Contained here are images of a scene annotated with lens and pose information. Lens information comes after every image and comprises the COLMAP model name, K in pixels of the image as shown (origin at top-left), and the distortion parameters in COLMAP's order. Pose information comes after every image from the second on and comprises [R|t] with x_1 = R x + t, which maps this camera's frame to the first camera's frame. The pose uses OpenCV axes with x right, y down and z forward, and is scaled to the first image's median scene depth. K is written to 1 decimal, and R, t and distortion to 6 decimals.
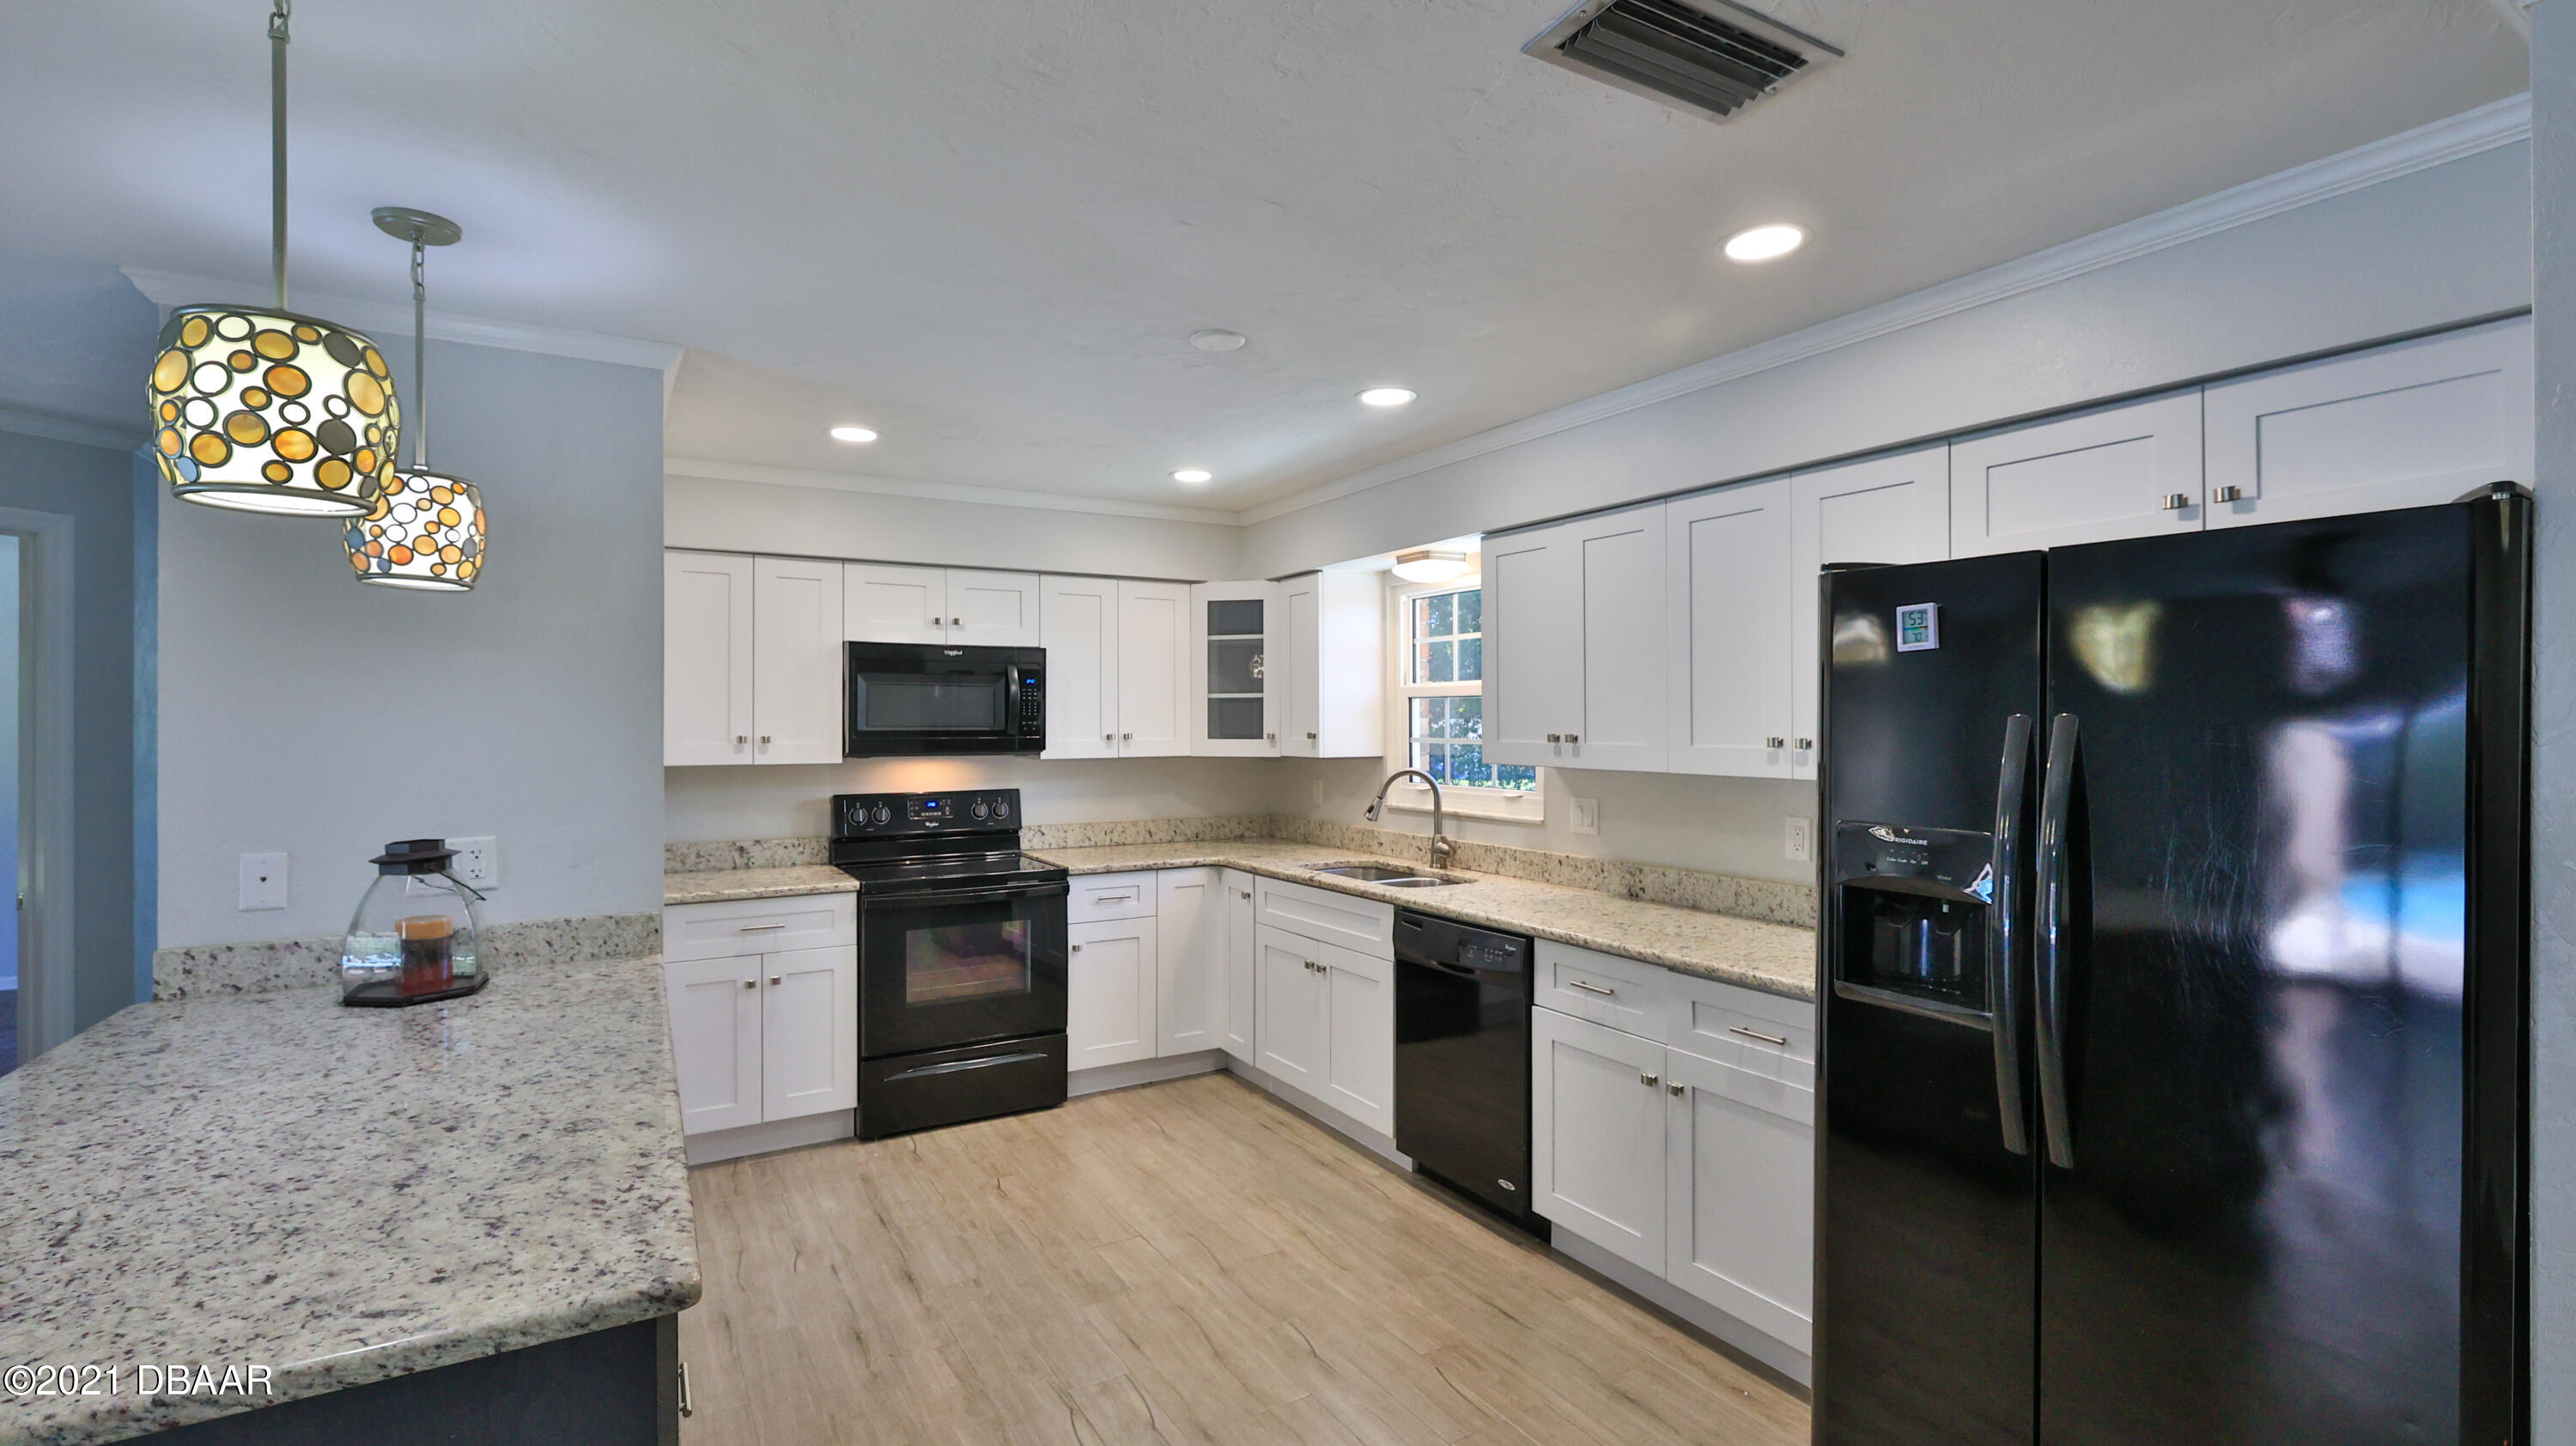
lens RADIAL K [[1136.0, 0, 1278.6], [0, 1136.0, 719.8], [0, 0, 1]] dist [0.002137, -0.001225]
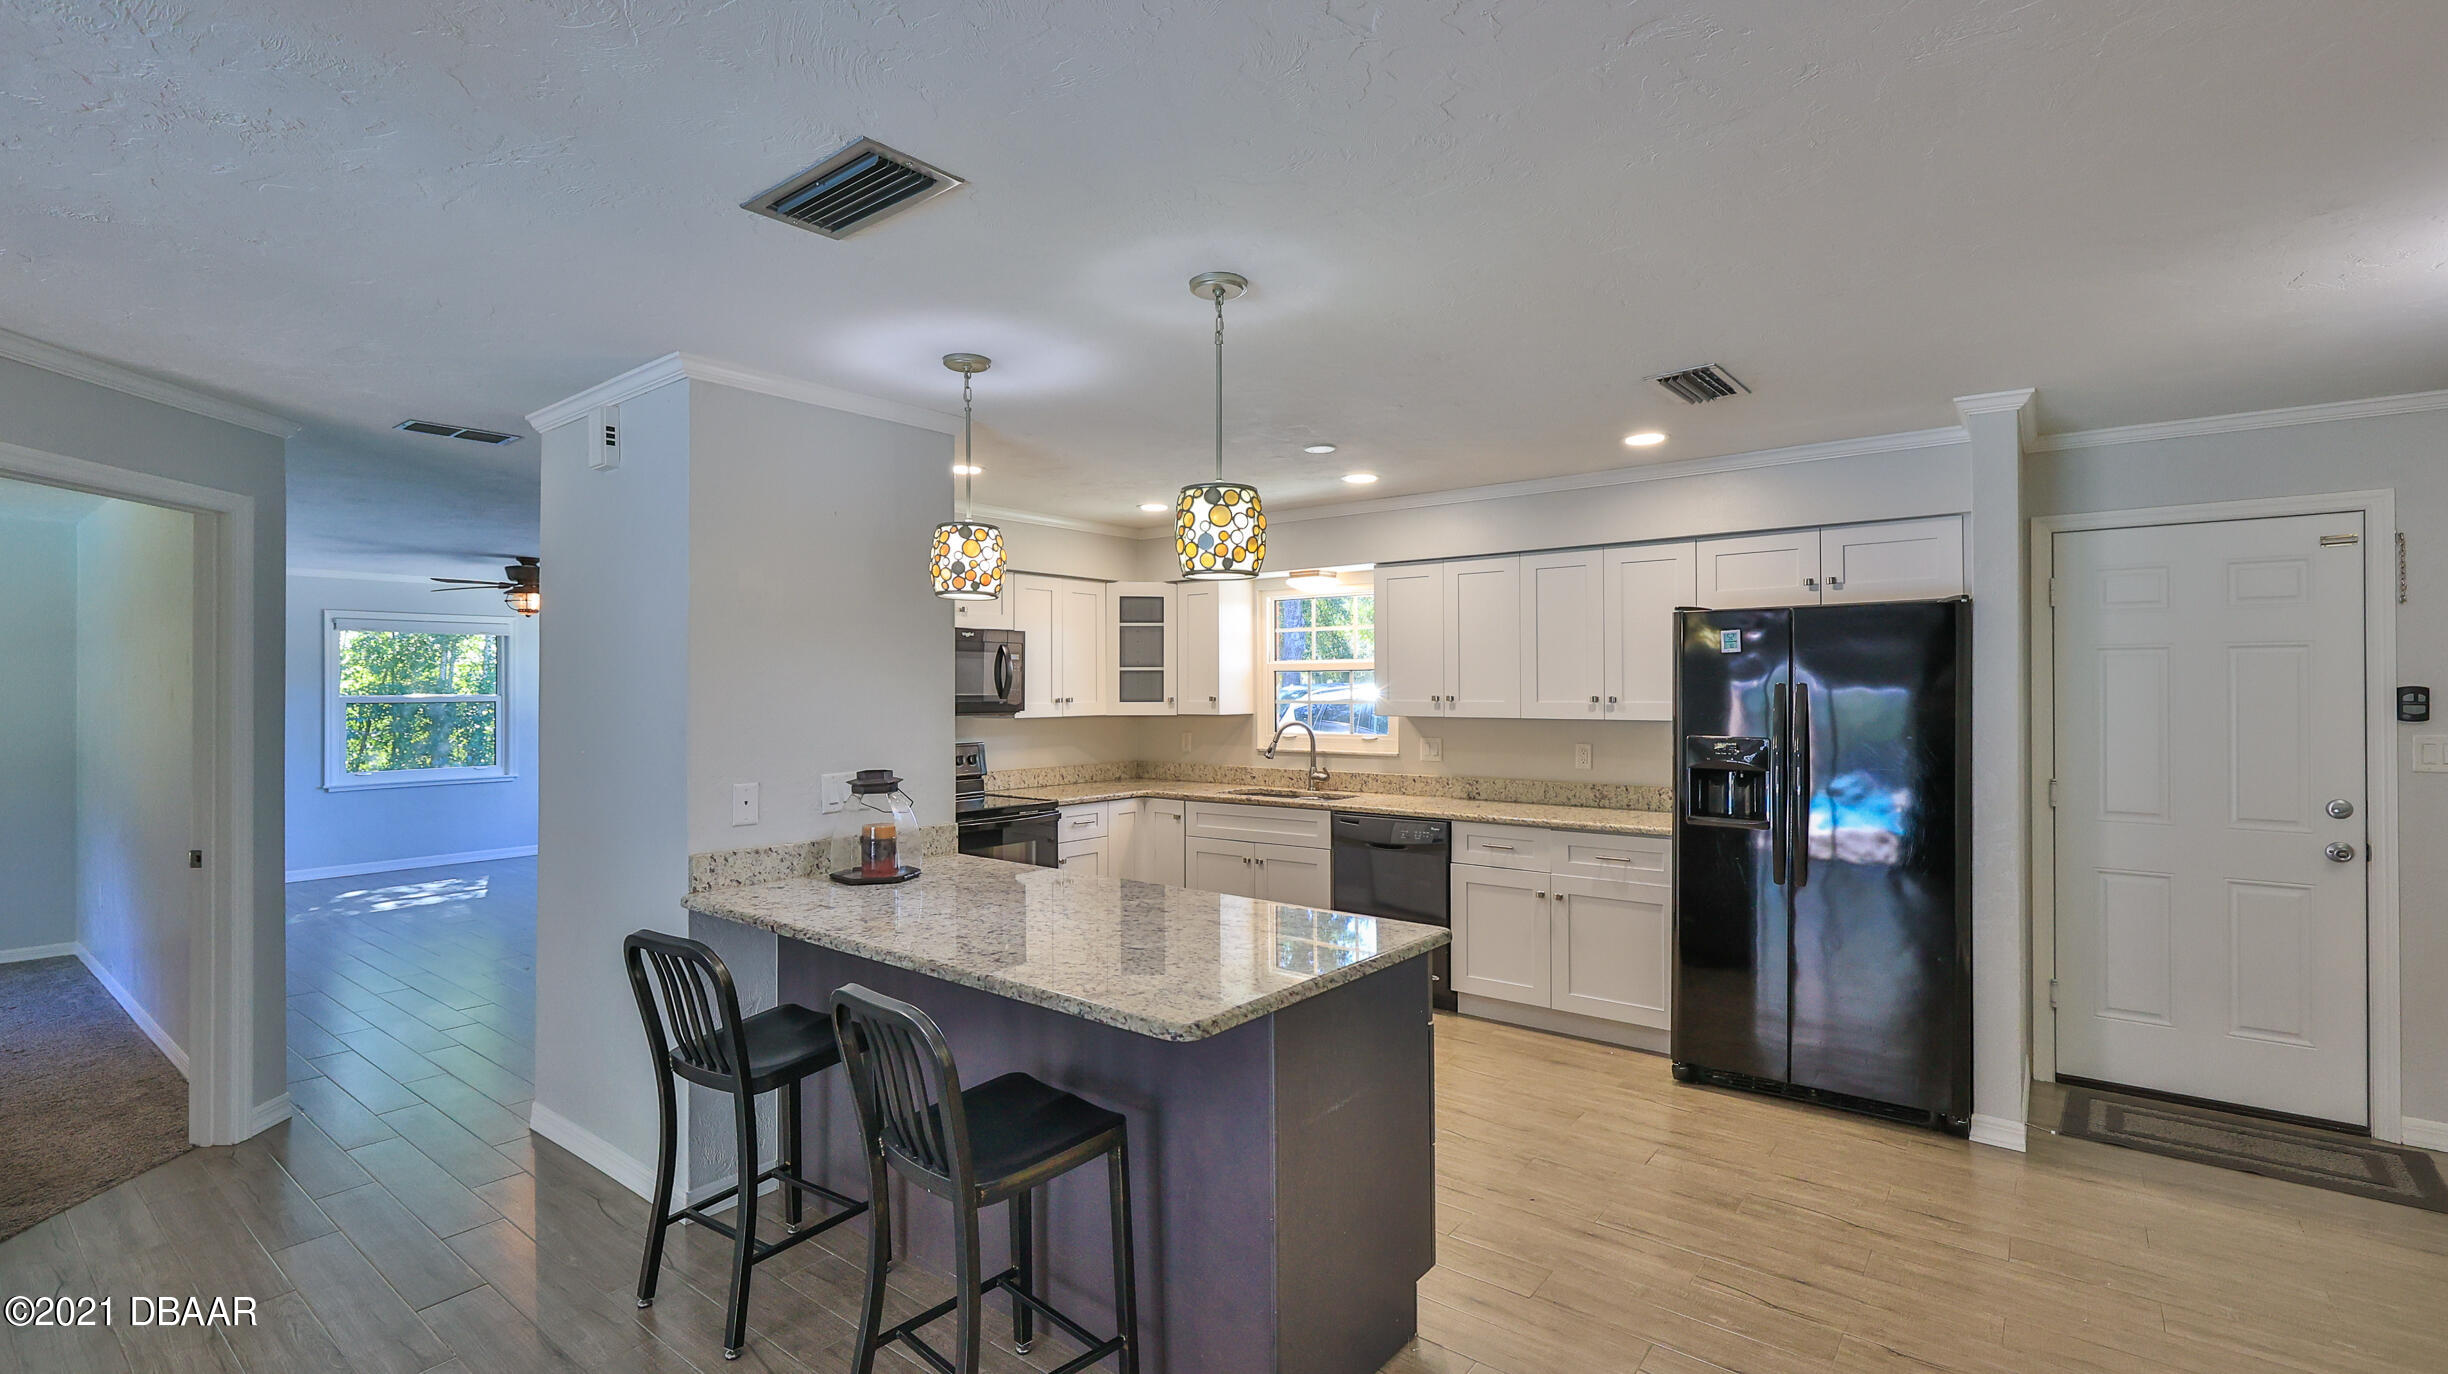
lens RADIAL K [[1079.6, 0, 1223.0], [0, 1079.6, 684.1], [0, 0, 1]] dist [0.002137, -0.001225]
pose [[0.932399, 0.001001, 0.361429, -0.600414], [0.000830, 0.999988, -0.004911, 0.003661], [-0.361430, 0.004879, 0.932387, -0.298780]]
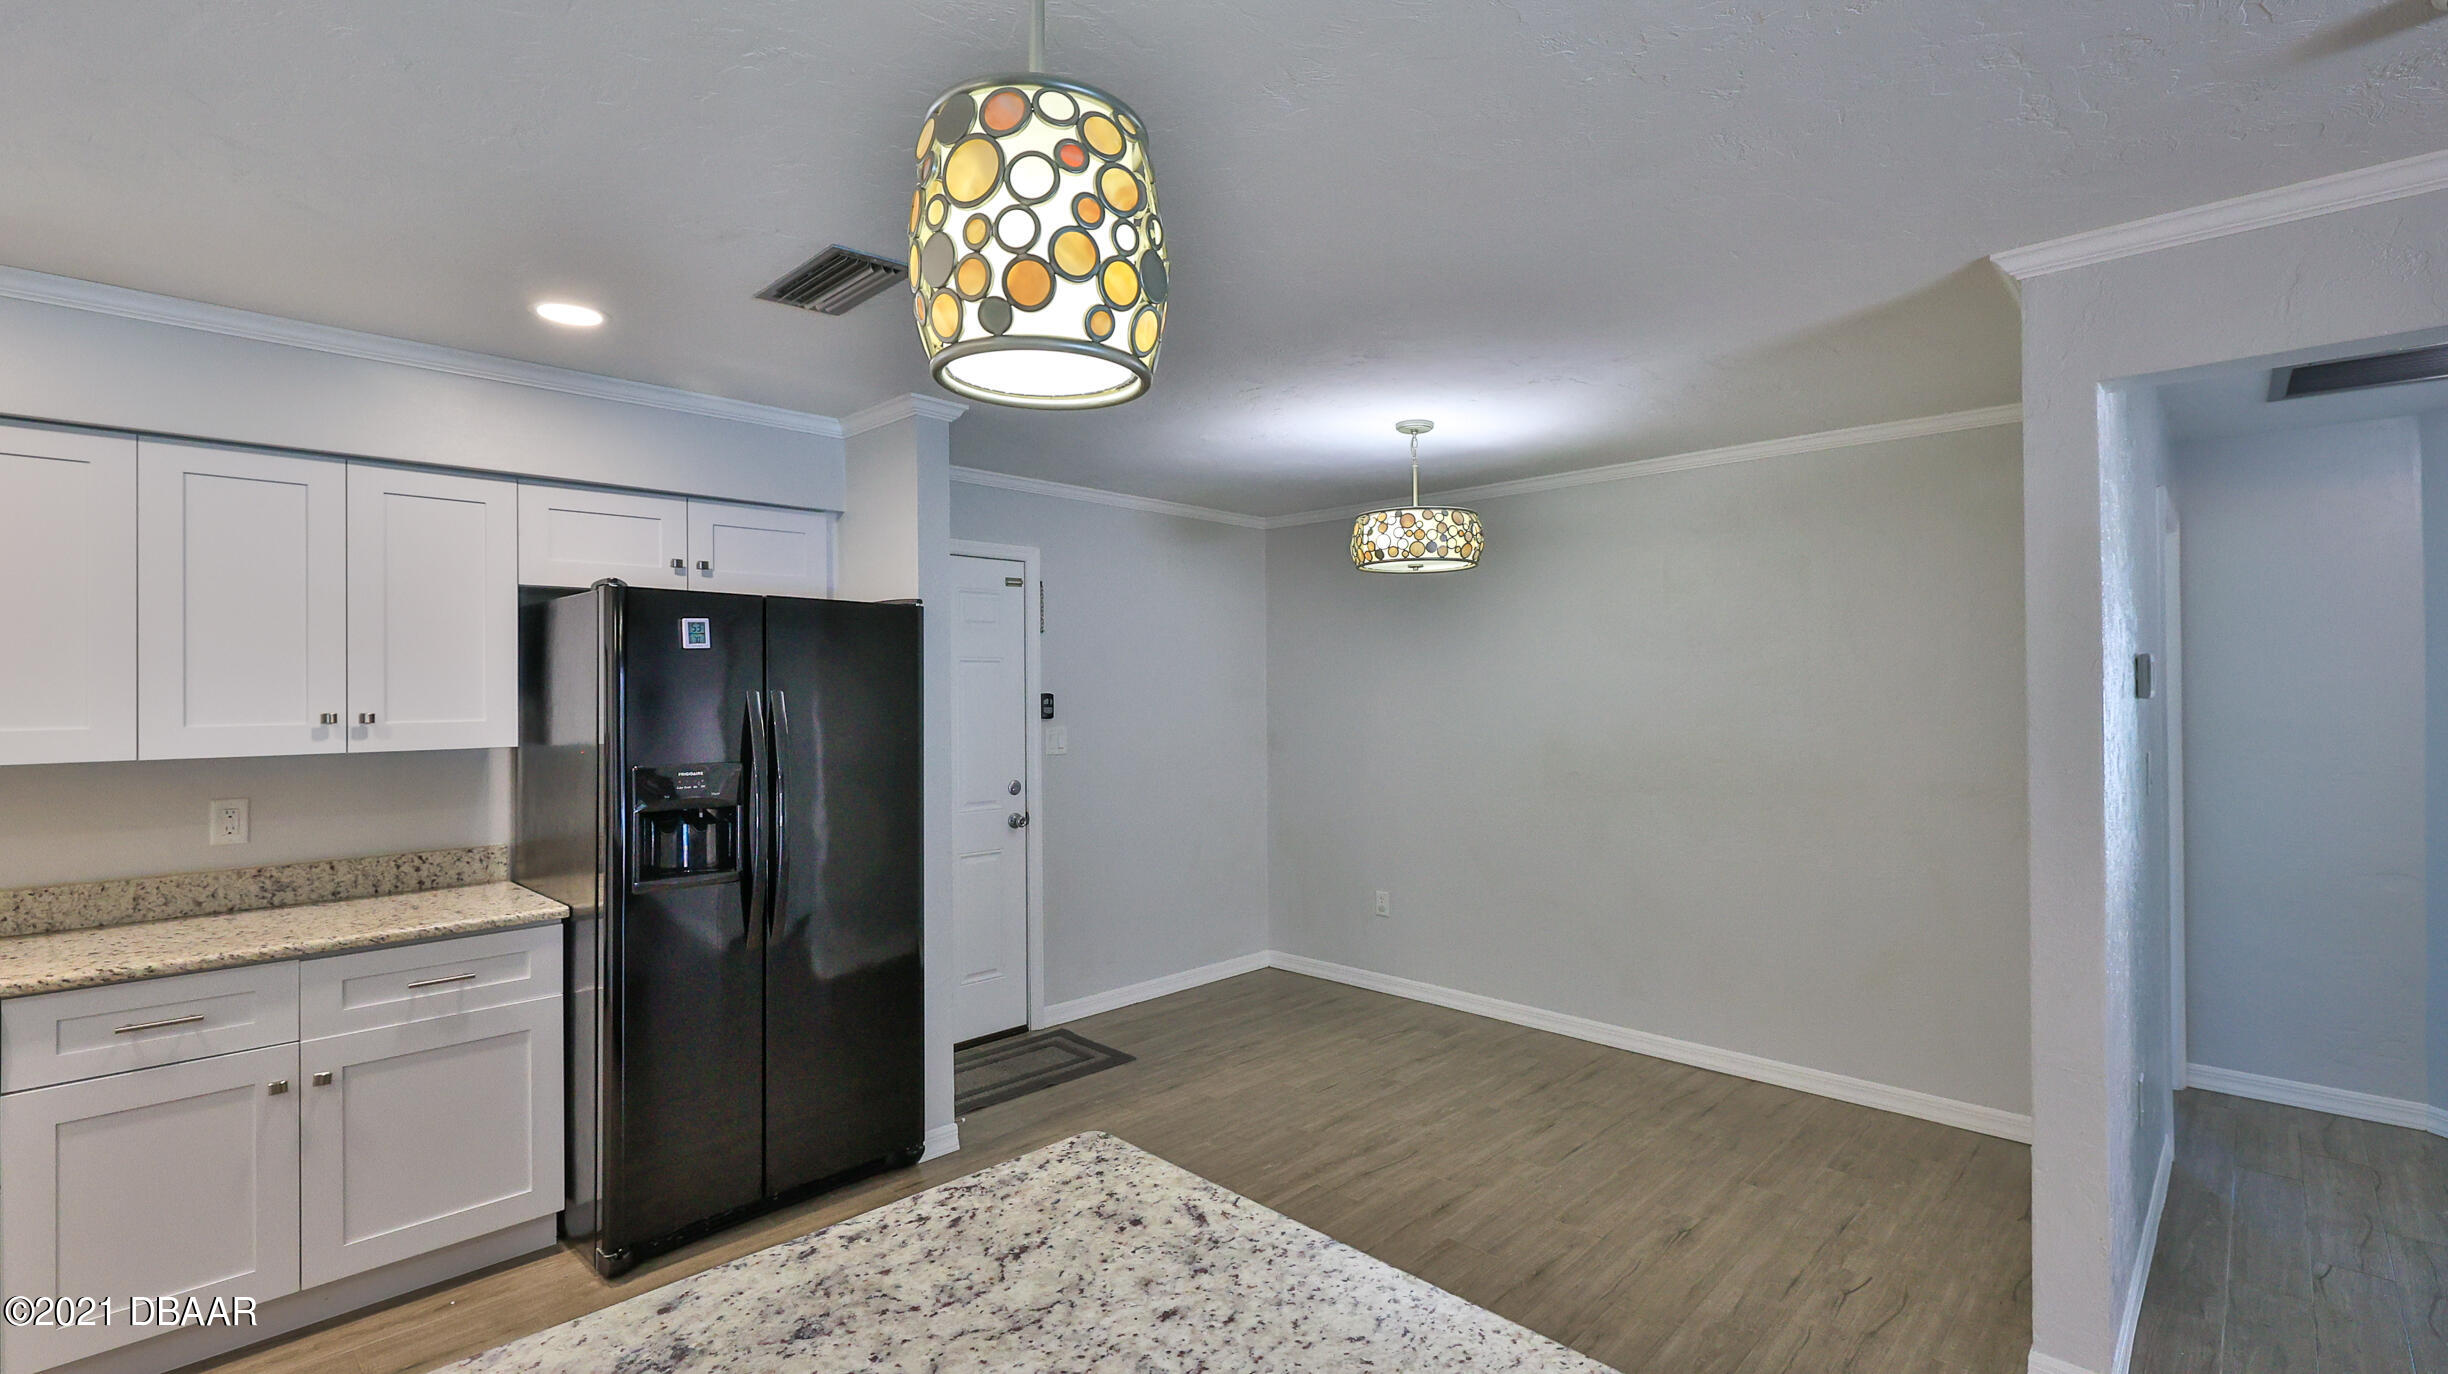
lens RADIAL K [[1079.6, 0, 1210.9], [0, 1079.6, 683.6], [0, 0, 1]] dist [0.002137, -0.001225]
pose [[-0.253051, 0.009137, 0.967410, -0.597630], [0.007063, 0.999946, -0.007597, 0.001418], [-0.967427, 0.004911, -0.253102, 0.410060]]
